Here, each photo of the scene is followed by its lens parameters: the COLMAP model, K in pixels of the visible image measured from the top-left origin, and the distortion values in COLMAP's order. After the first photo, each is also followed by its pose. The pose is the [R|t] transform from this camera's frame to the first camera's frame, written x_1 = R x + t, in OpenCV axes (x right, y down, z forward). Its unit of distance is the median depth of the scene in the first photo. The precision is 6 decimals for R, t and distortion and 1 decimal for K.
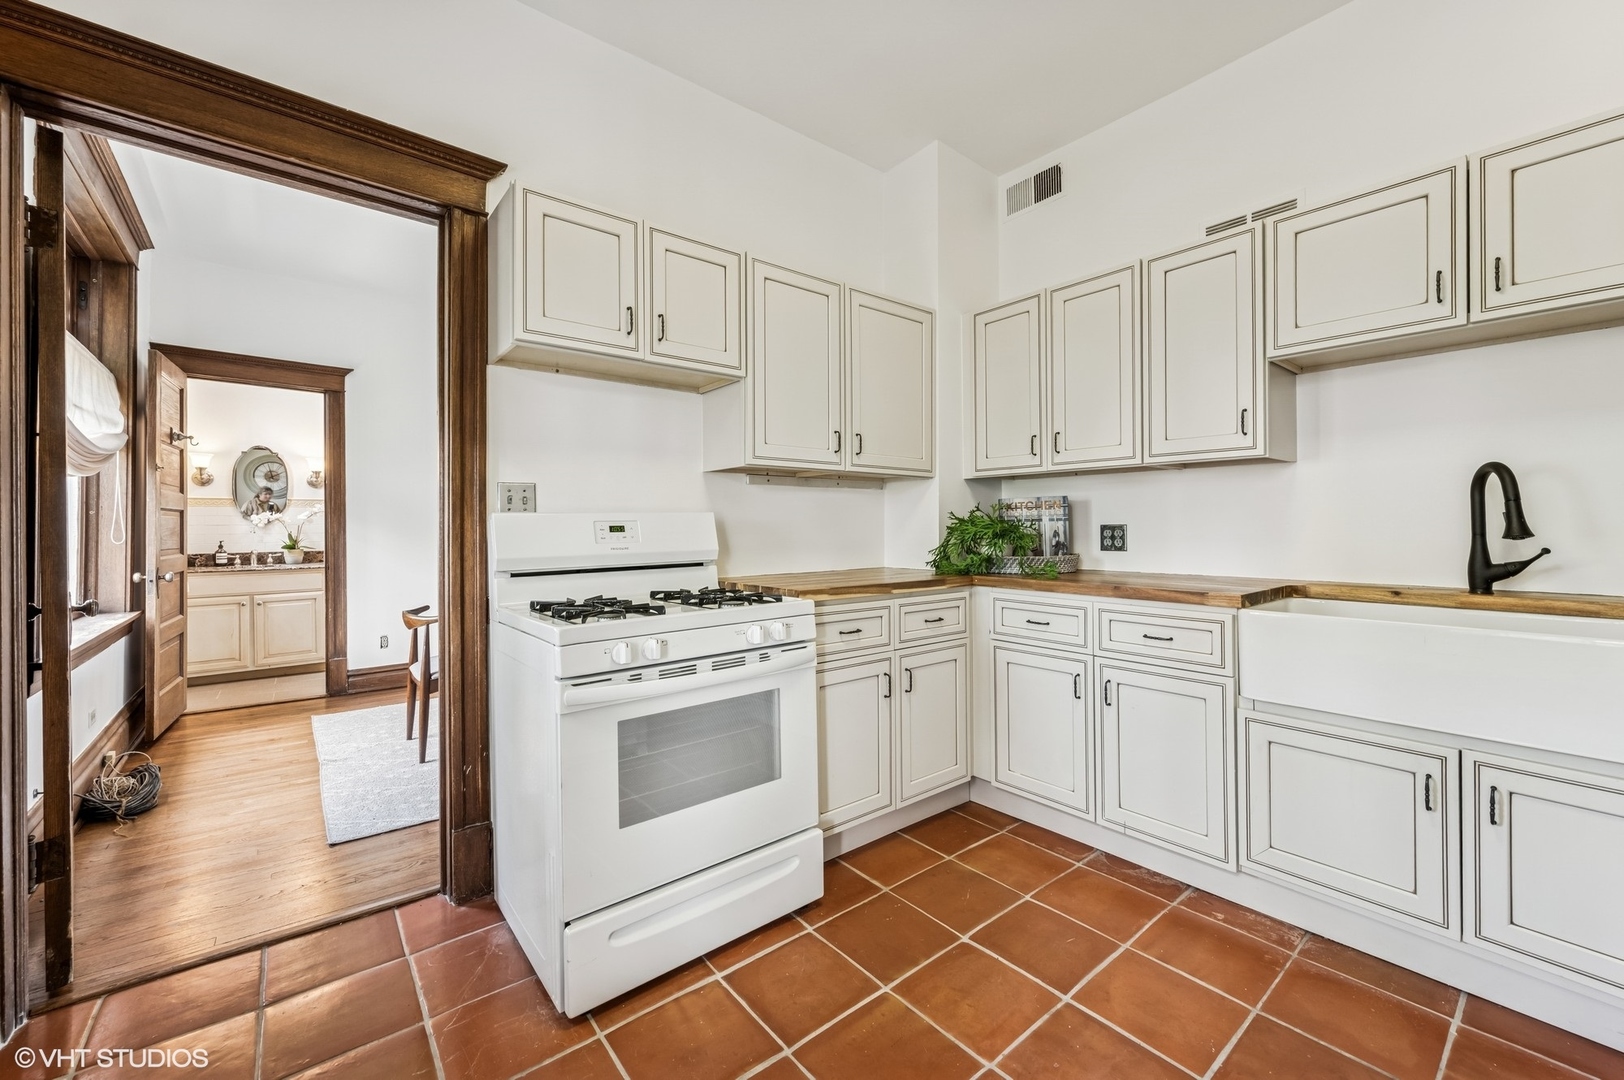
lens RADIAL K [[641.4, 0, 828.0], [0, 641.4, 525.1], [0, 0, 1]] dist [-0.002153, 0.000563]
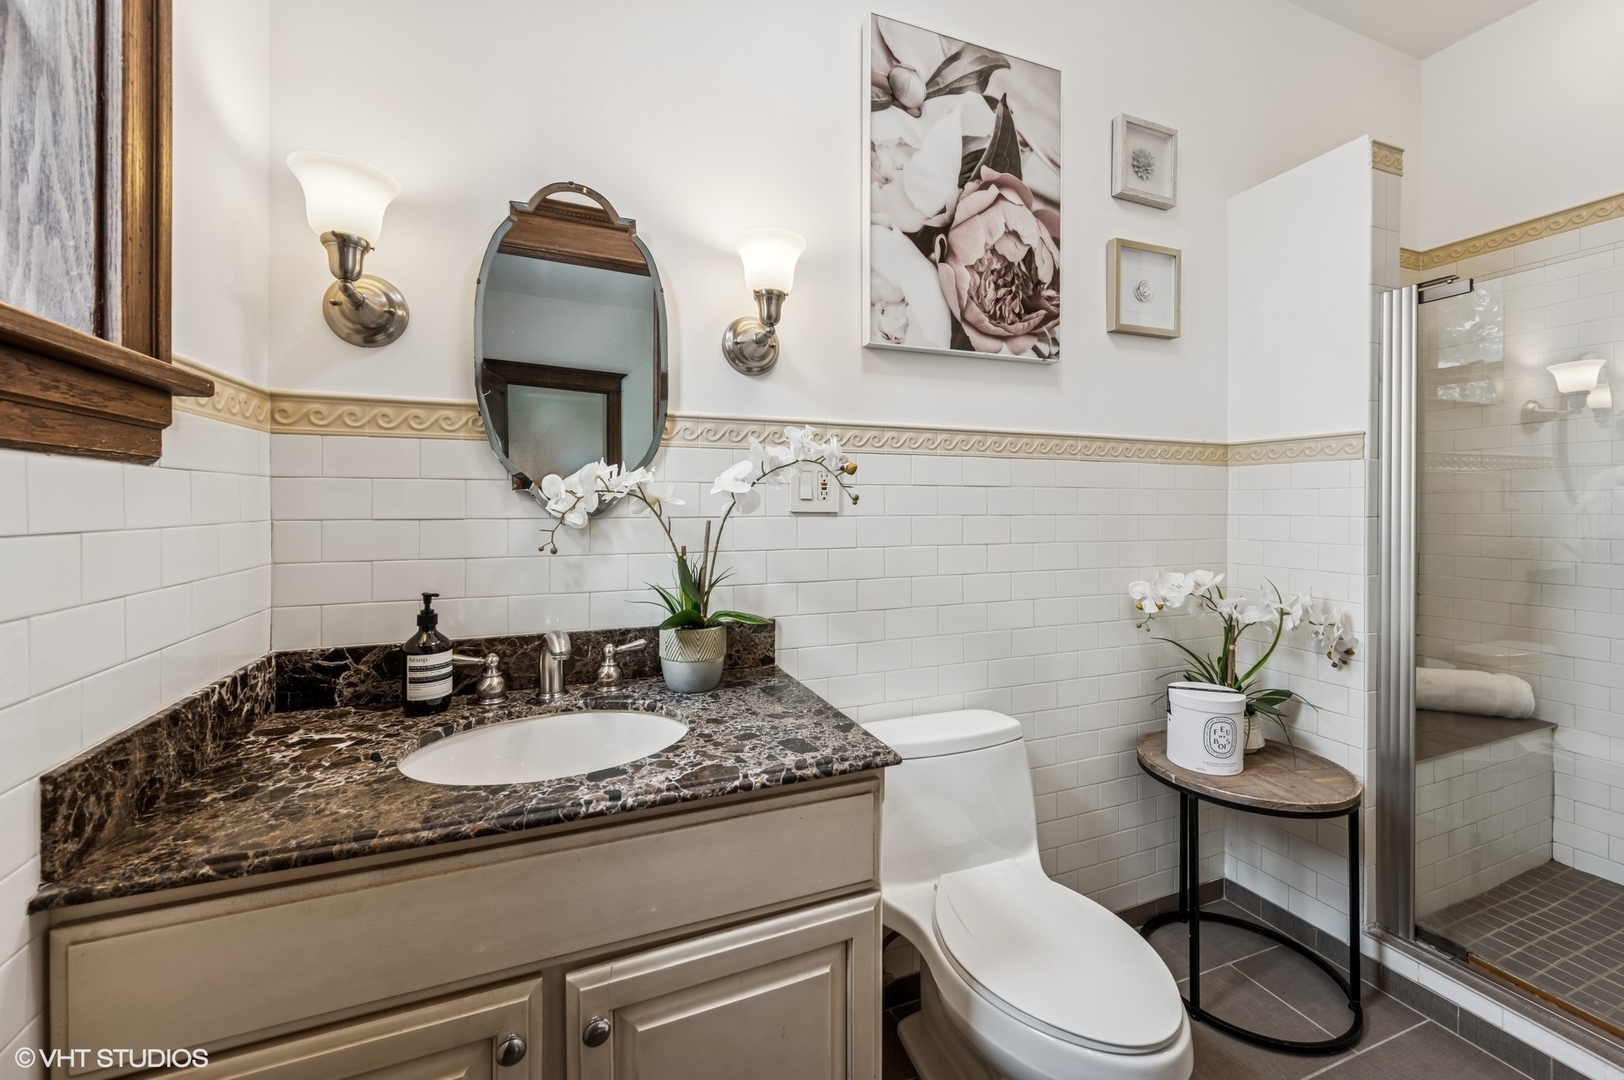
lens RADIAL K [[641.4, 0, 825.7], [0, 641.4, 544.2], [0, 0, 1]] dist [-0.002153, 0.000563]
pose [[0.951630, 0.001251, -0.307243, -0.727970], [0.000511, 0.999984, 0.005652, 0.007727], [0.307245, -0.005536, 0.951614, 0.806197]]
